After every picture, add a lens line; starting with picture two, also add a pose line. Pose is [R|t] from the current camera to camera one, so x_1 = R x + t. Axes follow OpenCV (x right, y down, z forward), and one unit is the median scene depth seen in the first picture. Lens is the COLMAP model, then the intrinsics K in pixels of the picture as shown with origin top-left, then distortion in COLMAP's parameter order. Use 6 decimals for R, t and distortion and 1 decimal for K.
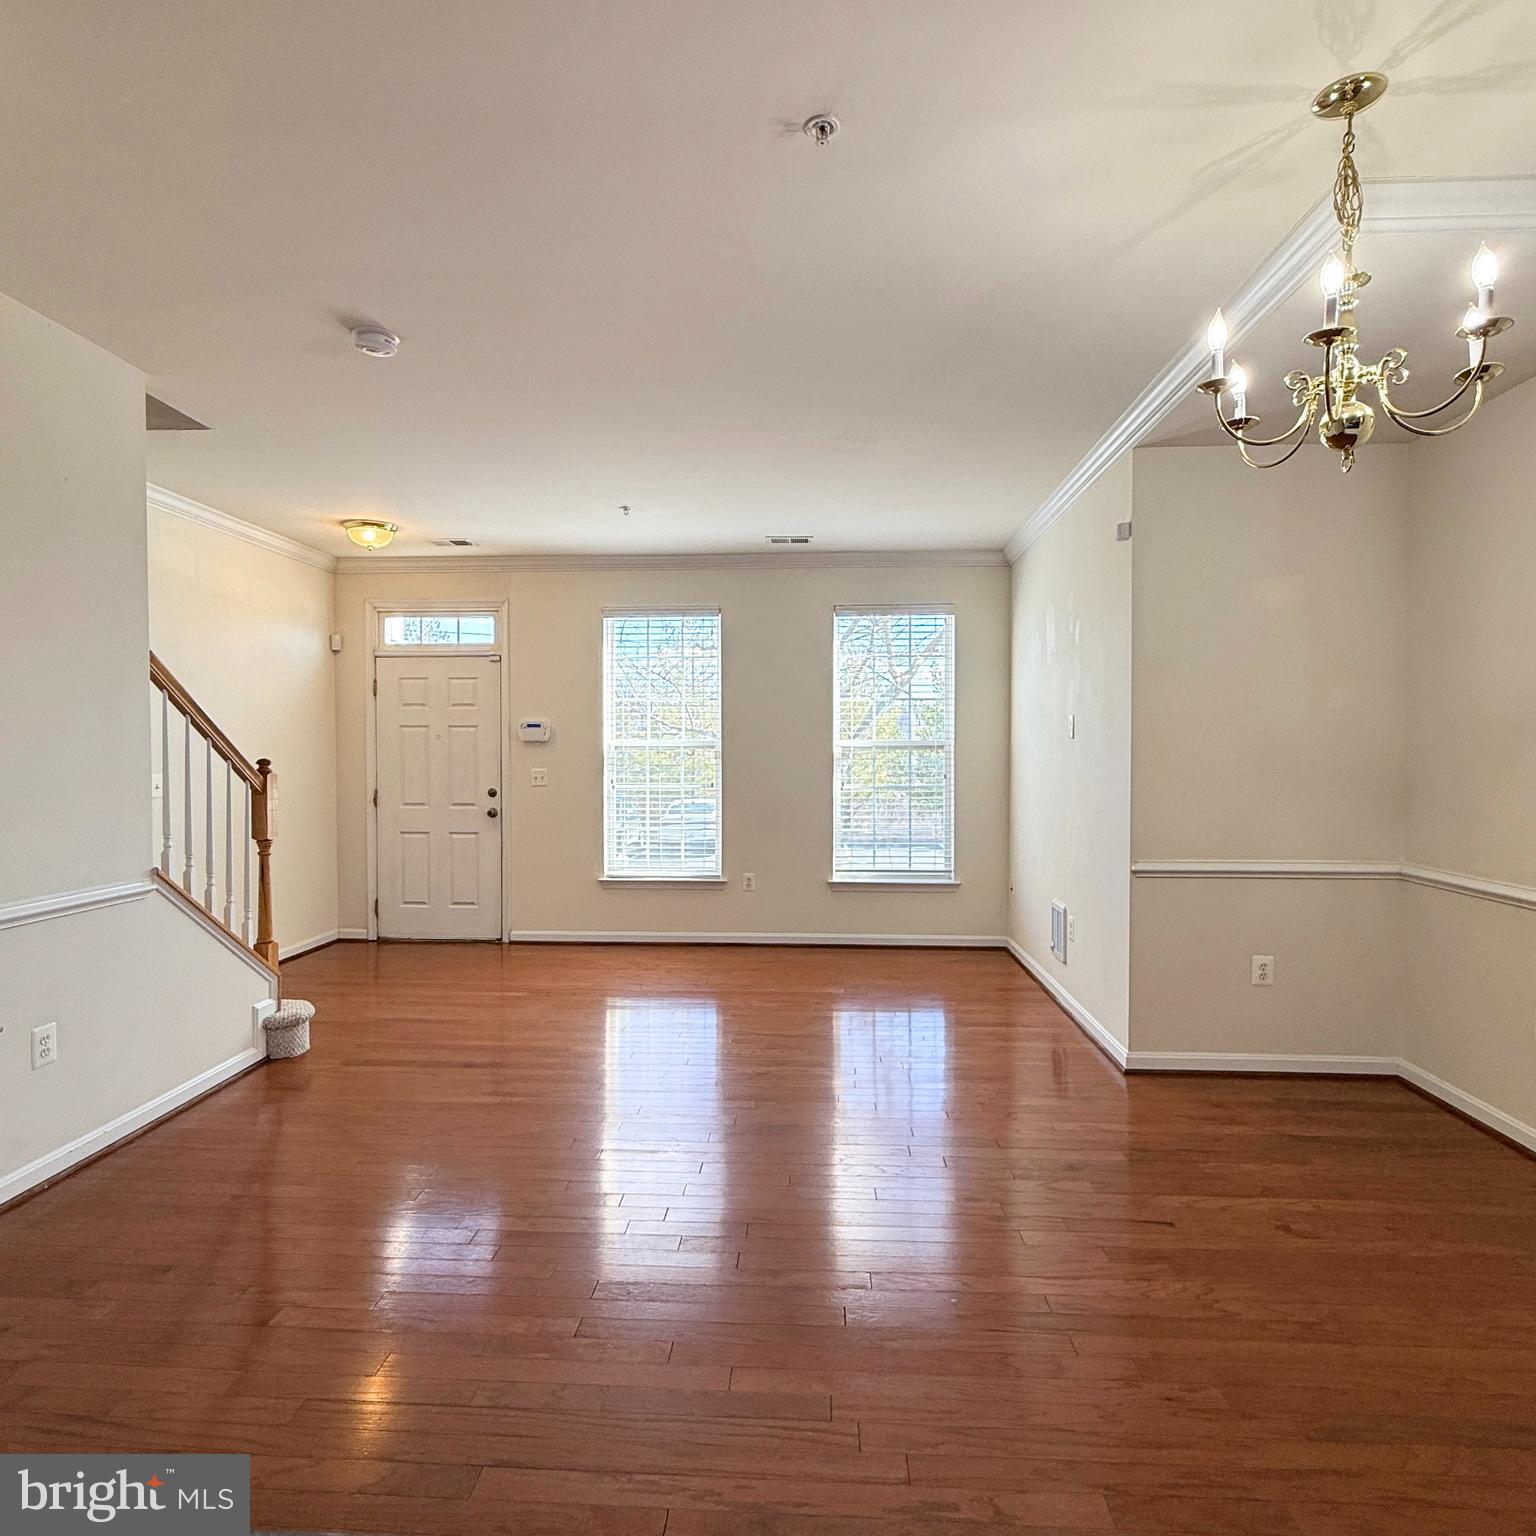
lens RADIAL K [[907.2, 0, 768.0], [0, 907.2, 768.0], [0, 0, 1]] dist [0.002352, 0.001290]
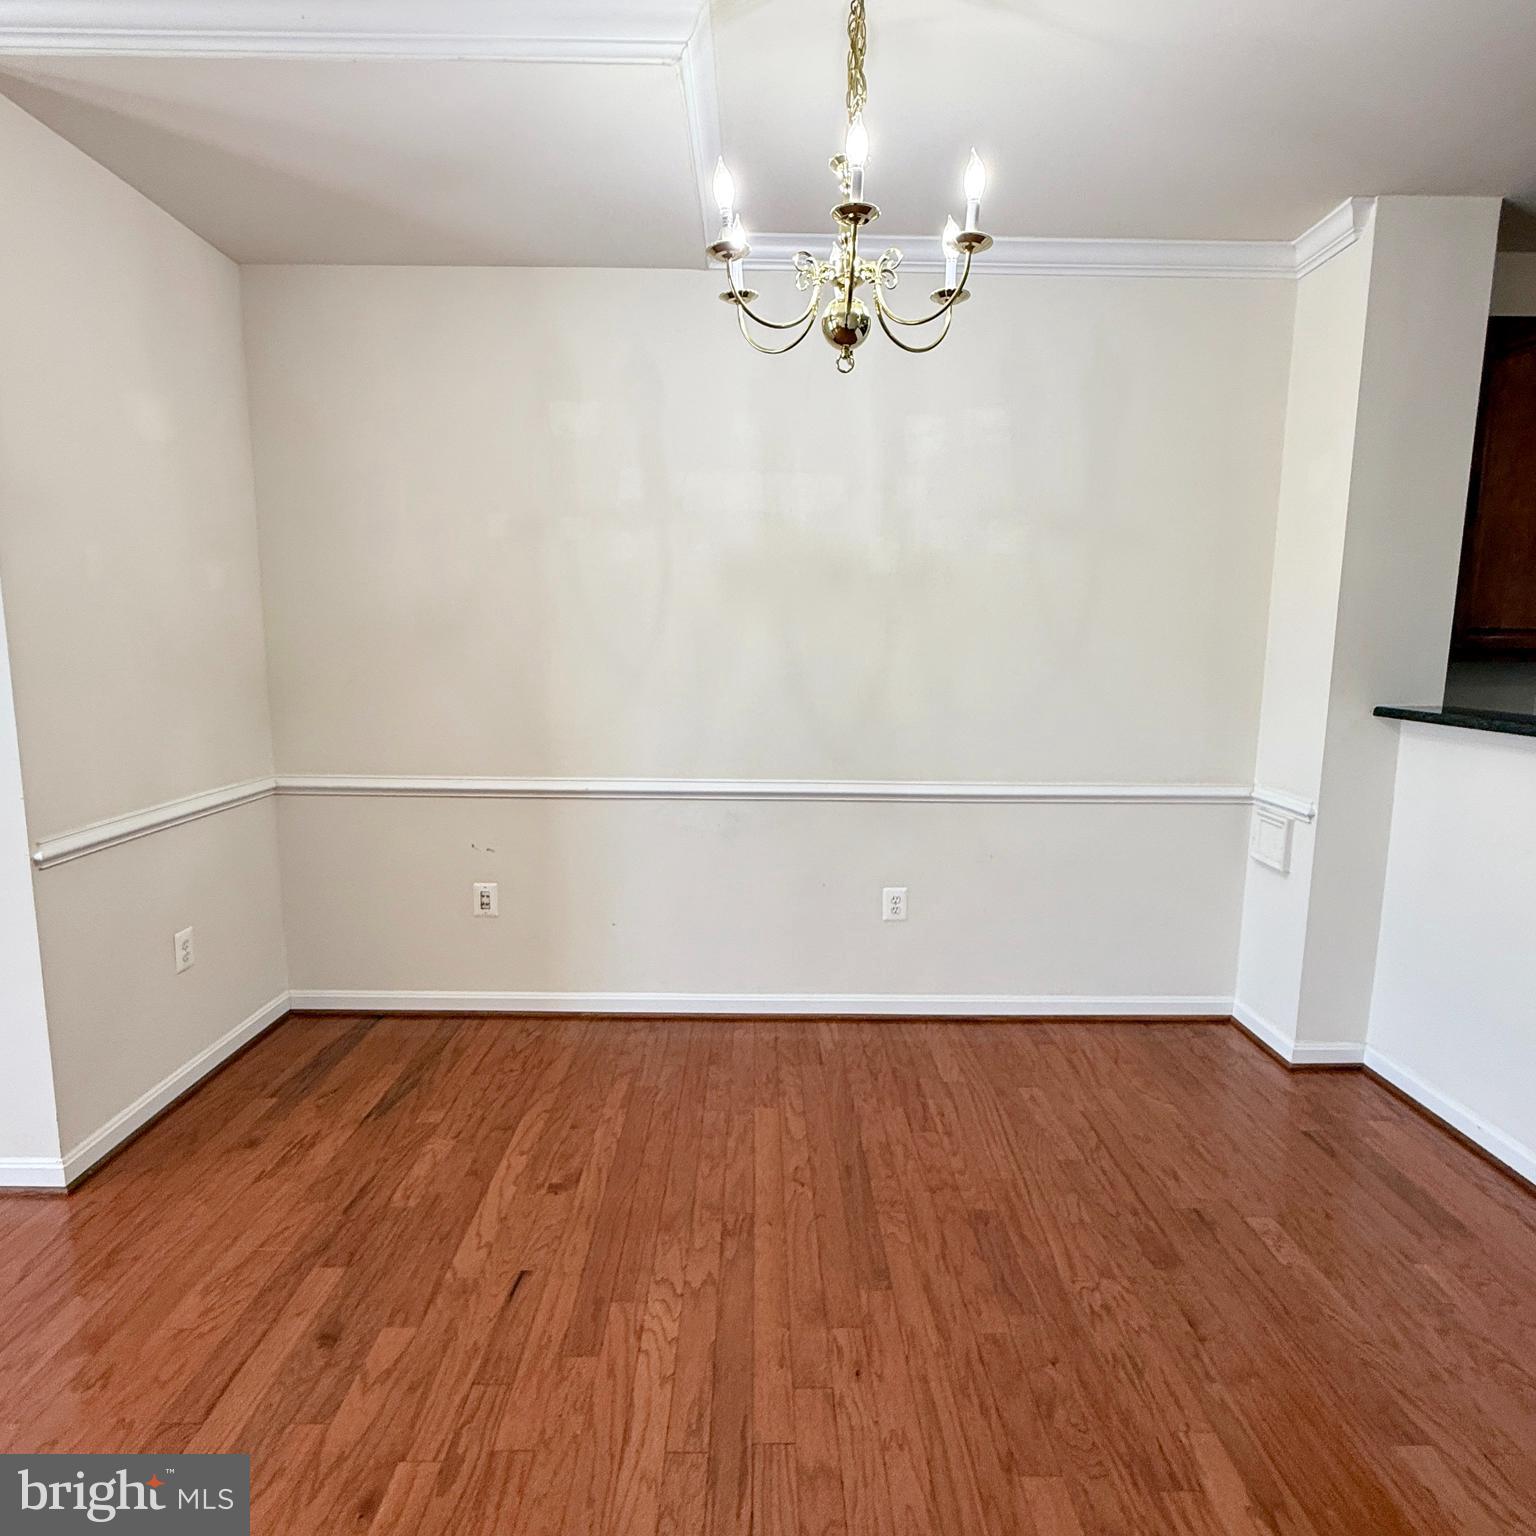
lens RADIAL K [[907.2, 0, 768.0], [0, 907.2, 768.0], [0, 0, 1]] dist [0.002352, 0.001290]
pose [[-0.063490, -0.144811, 0.987420, -0.114082], [0.009418, 0.989285, 0.145691, -0.014831], [-0.997938, 0.018549, -0.061446, 0.349226]]
